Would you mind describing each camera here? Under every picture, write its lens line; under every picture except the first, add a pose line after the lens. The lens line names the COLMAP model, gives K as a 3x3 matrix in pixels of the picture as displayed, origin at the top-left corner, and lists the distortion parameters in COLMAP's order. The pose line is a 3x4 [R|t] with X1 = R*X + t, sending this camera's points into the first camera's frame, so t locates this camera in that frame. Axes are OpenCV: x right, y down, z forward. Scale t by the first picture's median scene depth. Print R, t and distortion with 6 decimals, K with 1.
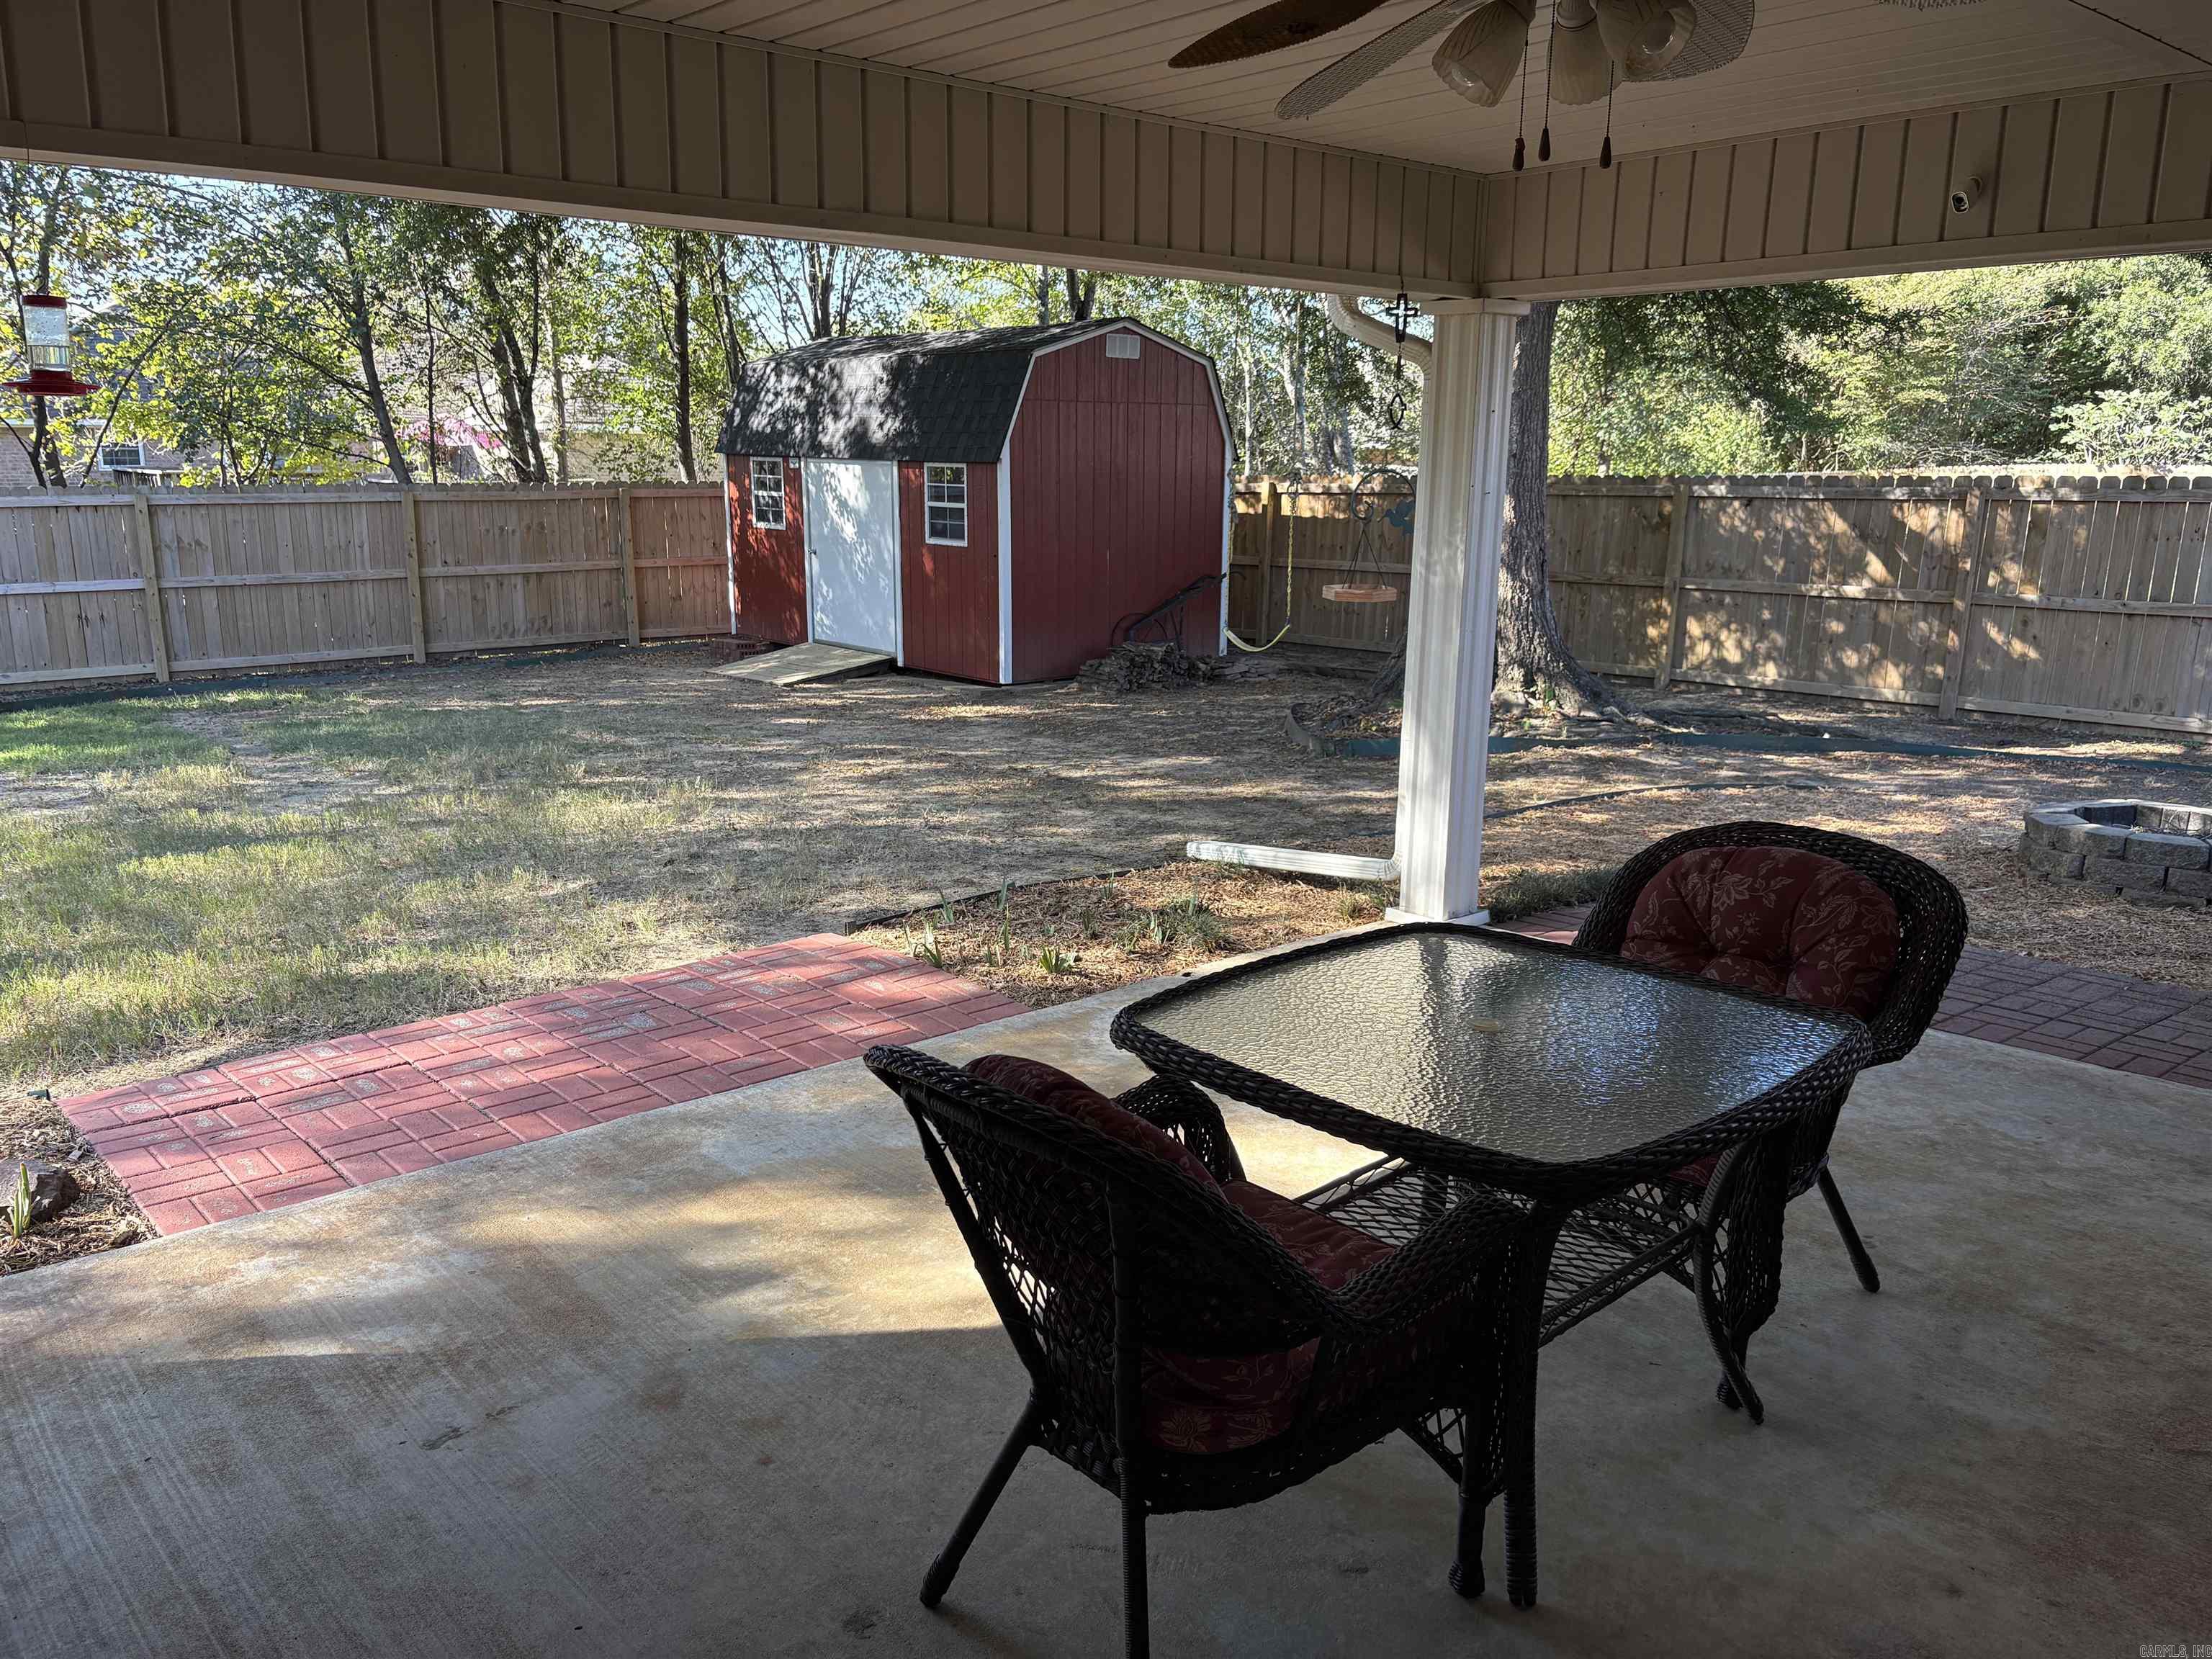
lens RADIAL K [[1662.0, 0, 1095.7], [0, 1662.0, 830.0], [0, 0, 1]] dist [0.052976, -0.049702]
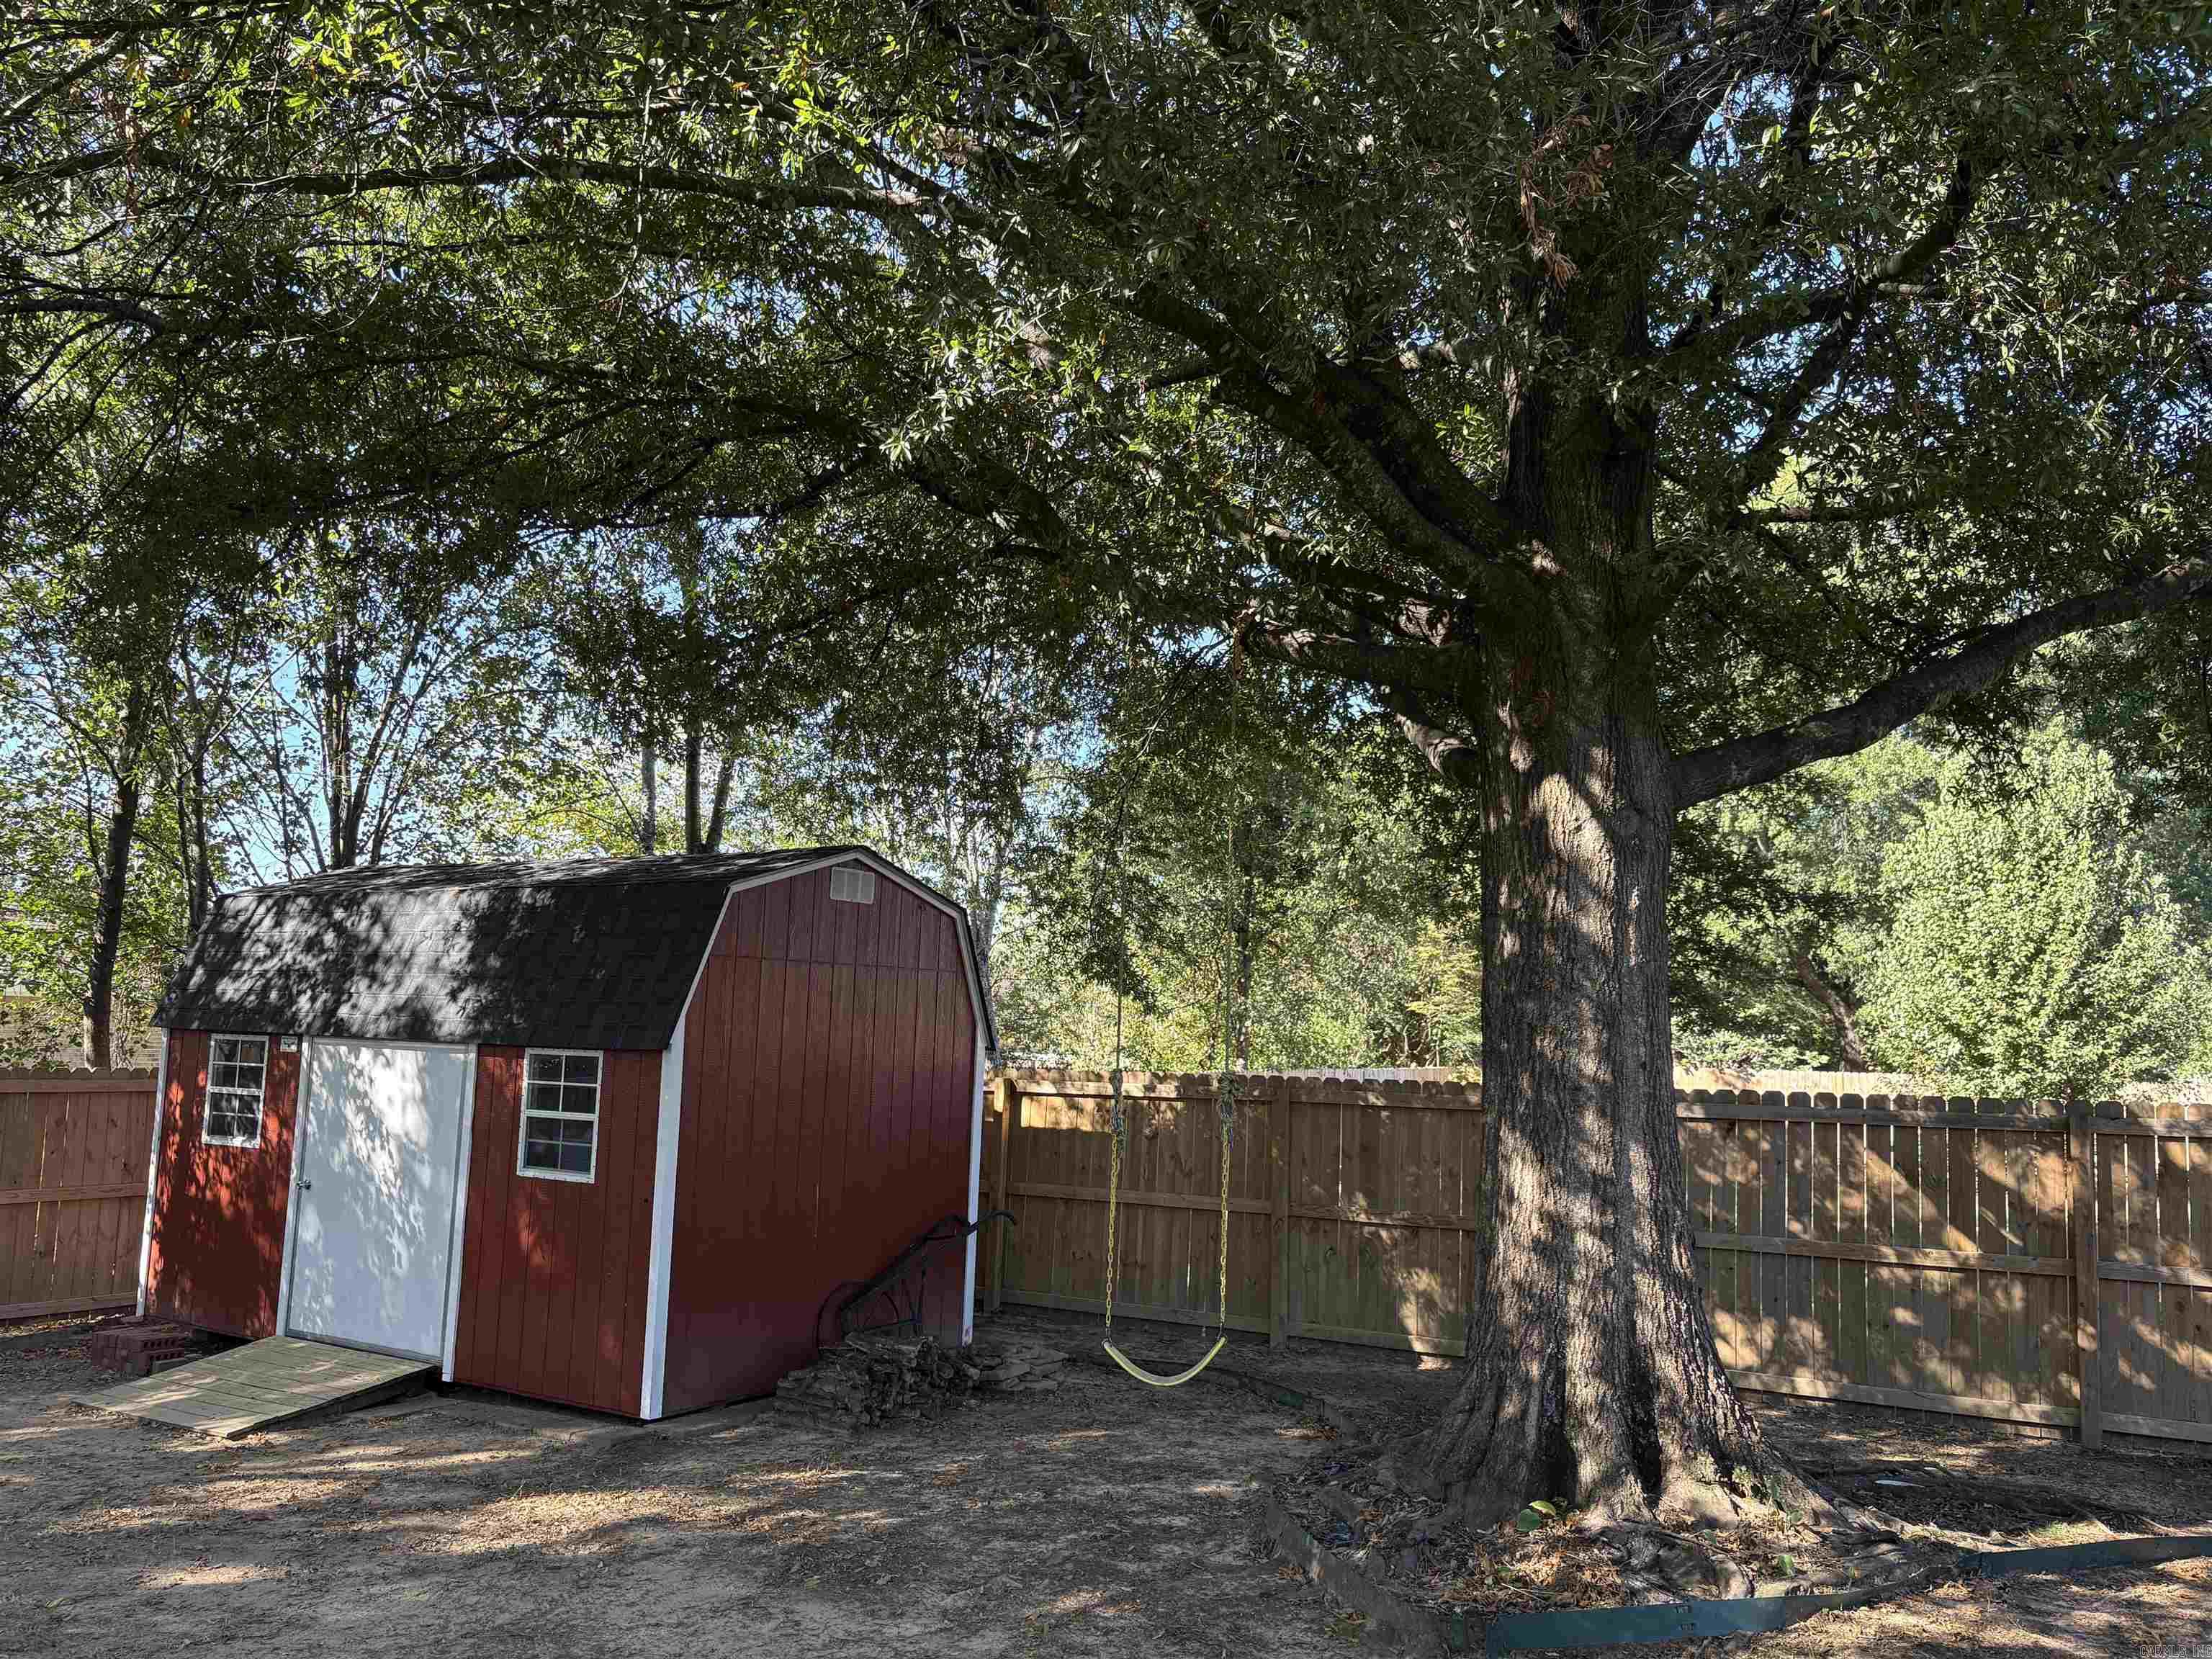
lens RADIAL K [[1662.0, 0, 1112.8], [0, 1662.0, 835.8], [0, 0, 1]] dist [0.052976, -0.049702]
pose [[0.954346, 0.053649, 0.293847, -0.075196], [0.047895, 0.943528, -0.327814, -0.072695], [-0.294840, 0.326921, 0.897882, 0.315116]]
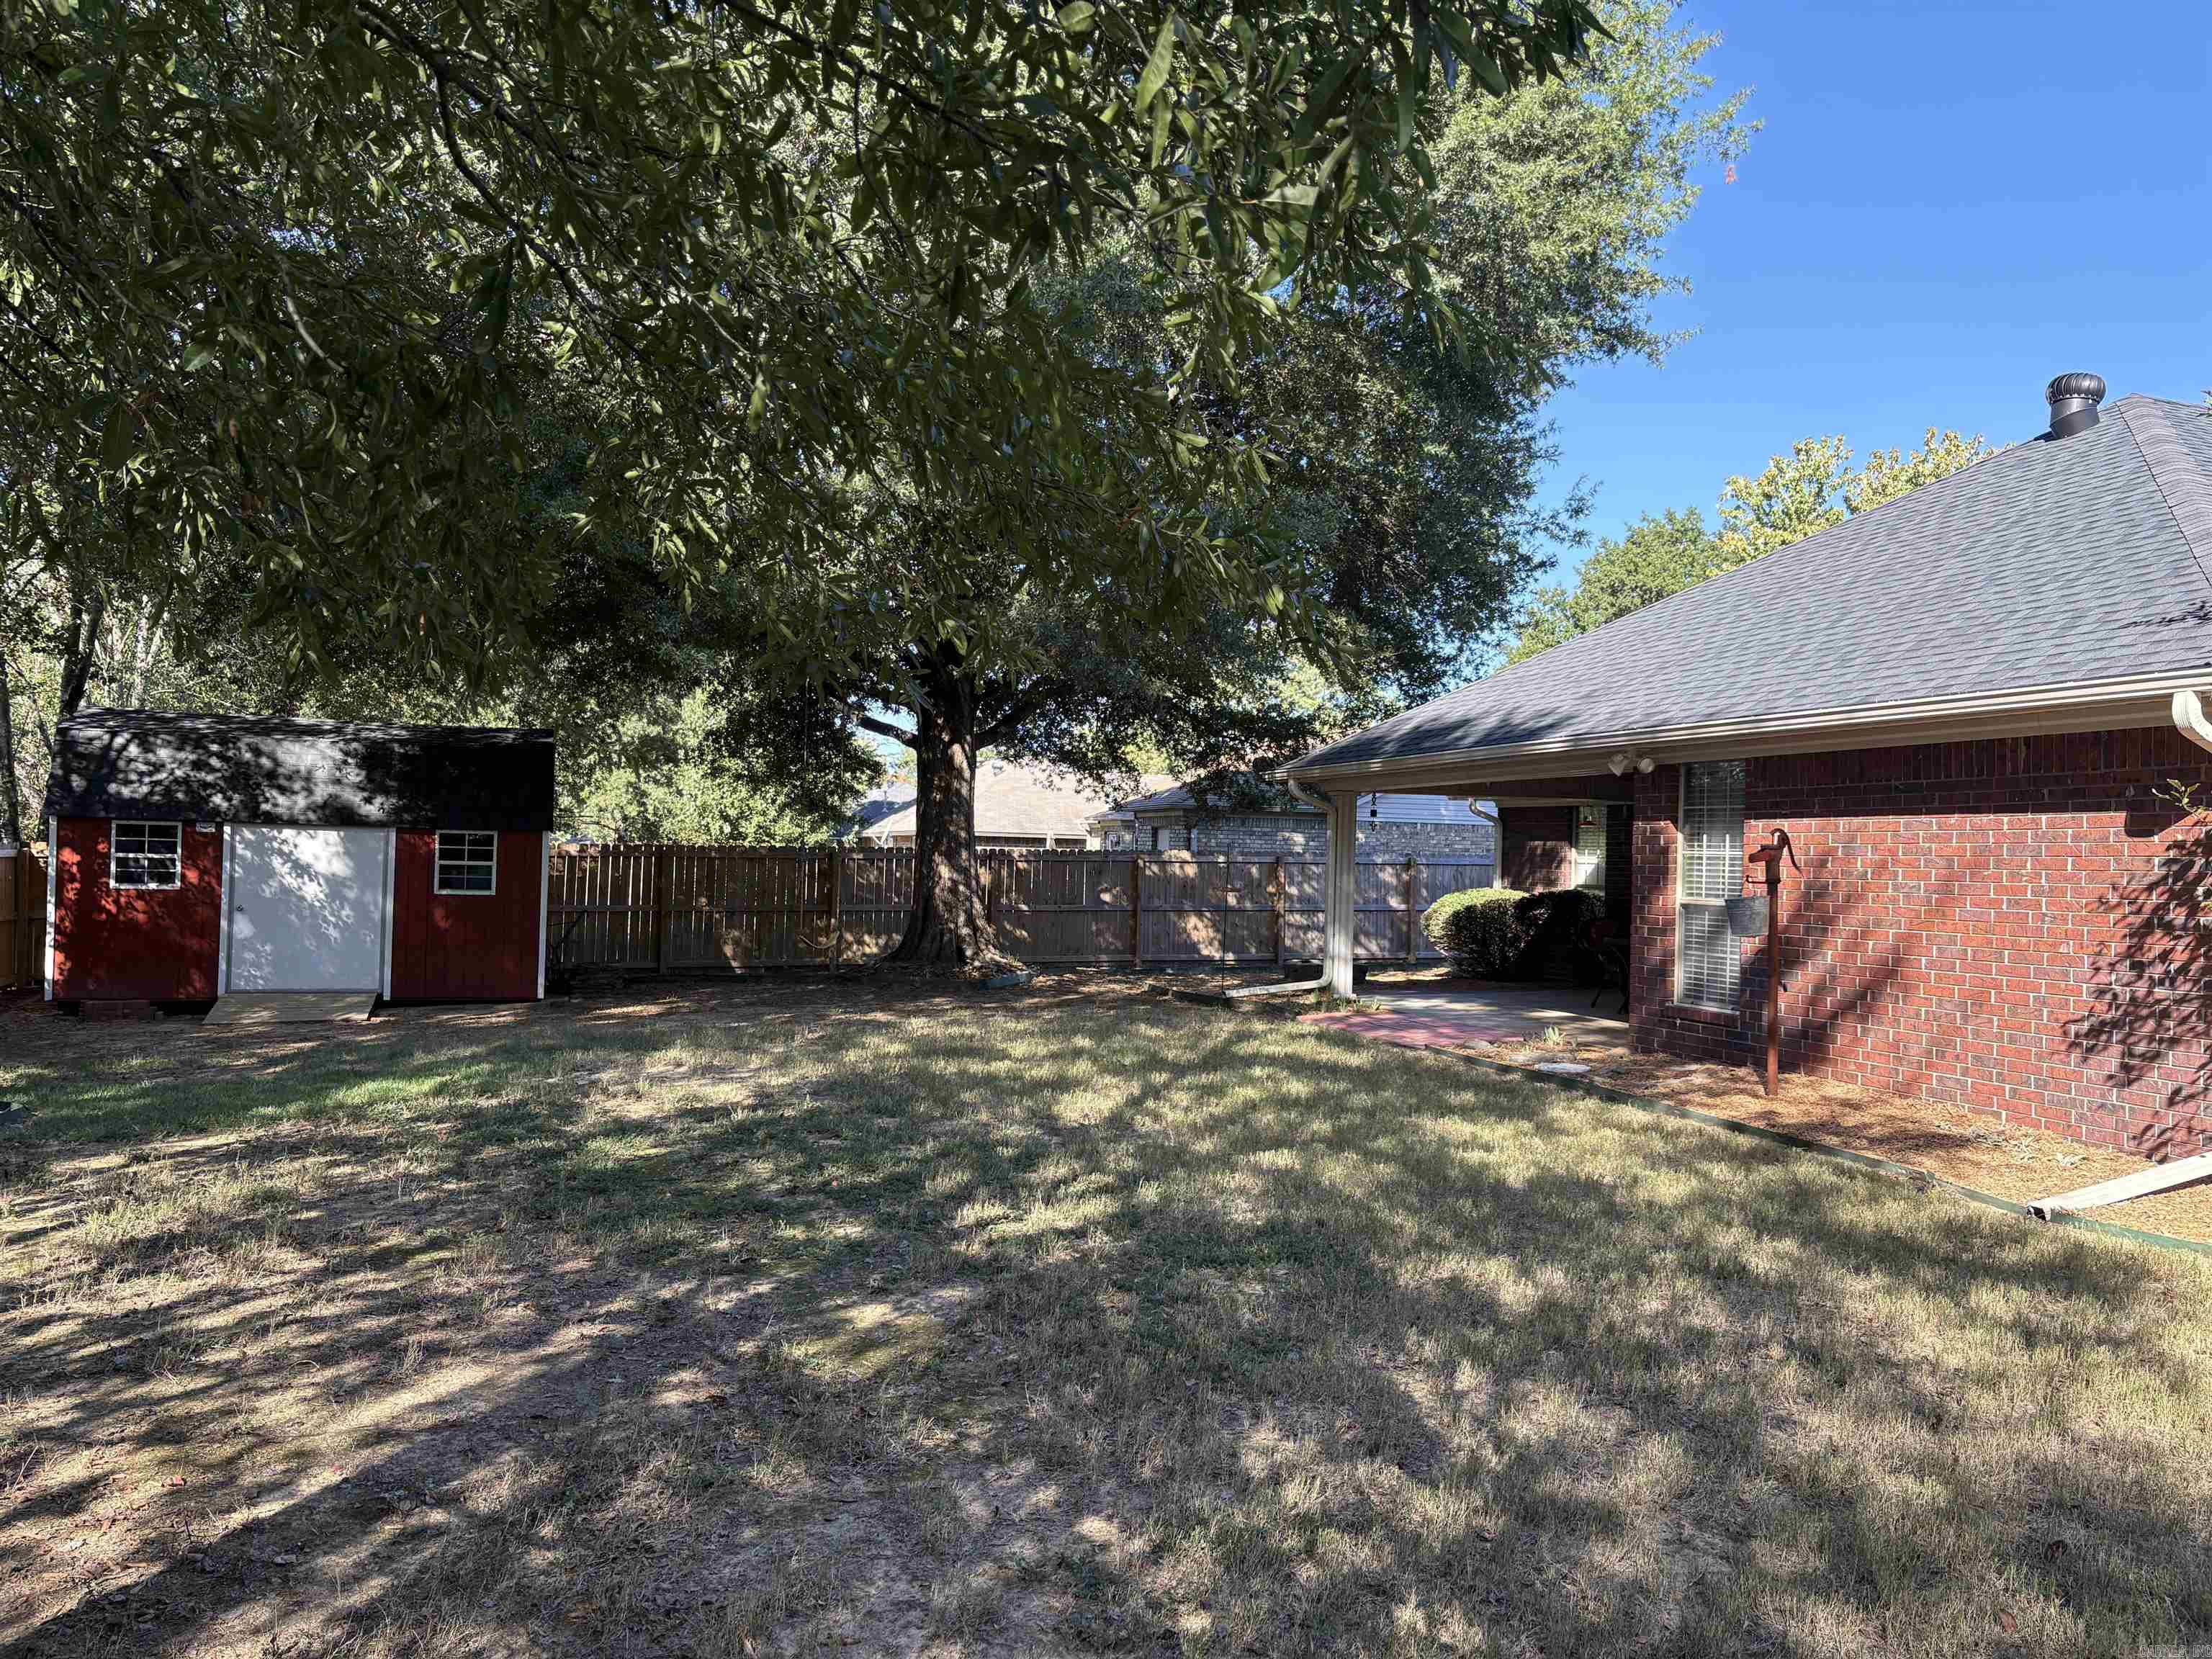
lens RADIAL K [[1662.0, 0, 1107.7], [0, 1662.0, 818.0], [0, 0, 1]] dist [0.052976, -0.049702]
pose [[0.360207, 0.023111, 0.932586, -1.001000], [0.189917, 0.976941, -0.097565, -0.012954], [-0.913336, 0.212257, 0.347511, 0.107952]]
